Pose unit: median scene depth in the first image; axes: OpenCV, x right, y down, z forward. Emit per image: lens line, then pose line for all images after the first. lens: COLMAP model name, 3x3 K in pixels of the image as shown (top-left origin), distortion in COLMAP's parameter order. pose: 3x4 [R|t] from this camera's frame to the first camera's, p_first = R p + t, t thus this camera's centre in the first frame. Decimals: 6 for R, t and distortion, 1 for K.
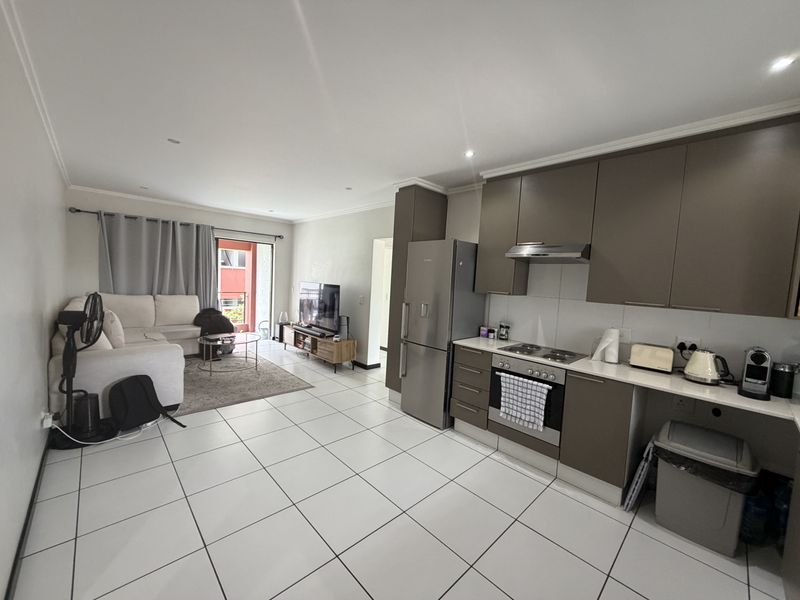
lens RADIAL K [[318.8, 0, 400.0], [0, 318.8, 300.0], [0, 0, 1]] dist [-0.001069, -0.000029]
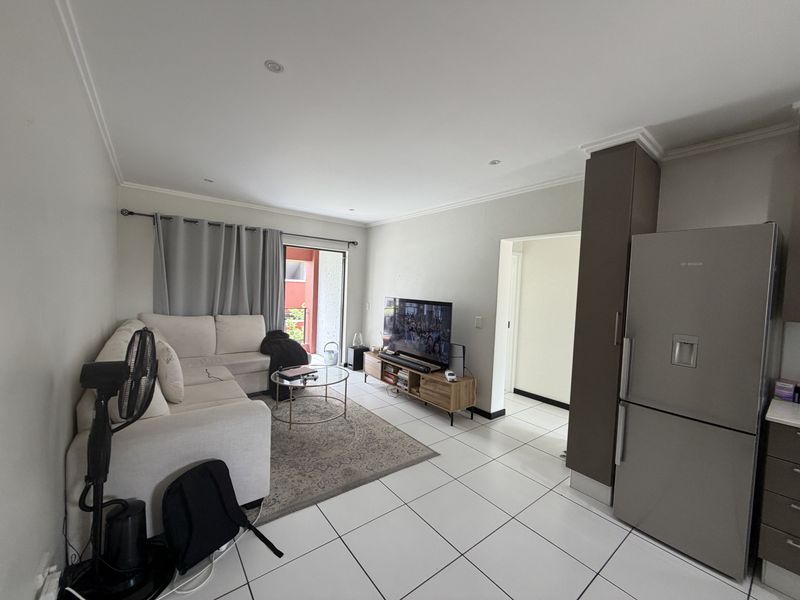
lens RADIAL K [[318.8, 0, 400.0], [0, 318.8, 300.0], [0, 0, 1]] dist [-0.001069, -0.000029]
pose [[0.994931, -0.006943, -0.100324, -0.250379], [0.003655, 0.999451, -0.032915, -0.030961], [0.100497, 0.032381, 0.994410, 0.269711]]
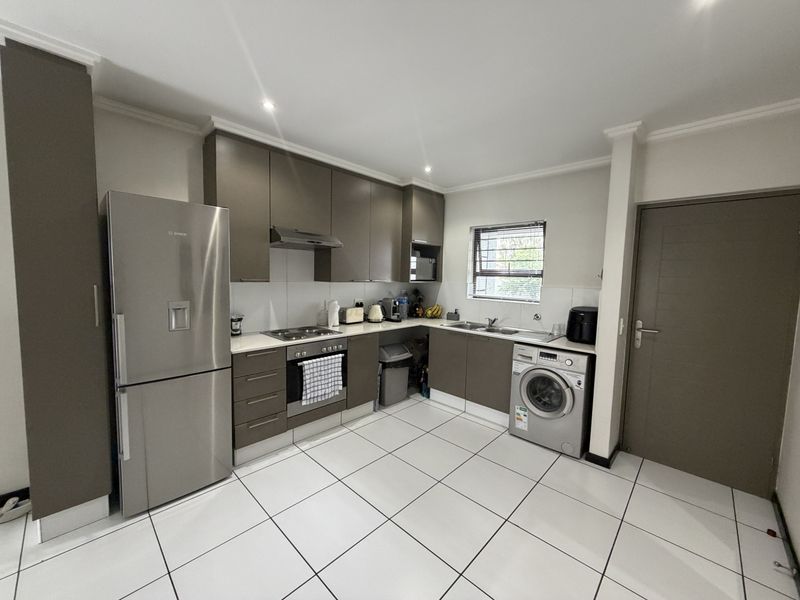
lens RADIAL K [[318.8, 0, 400.0], [0, 318.8, 300.0], [0, 0, 1]] dist [-0.001069, -0.000029]
pose [[-0.045582, -0.132341, 0.990156, -0.365789], [0.042709, 0.990021, 0.134290, -0.044330], [-0.998047, 0.048410, -0.039475, 0.423049]]
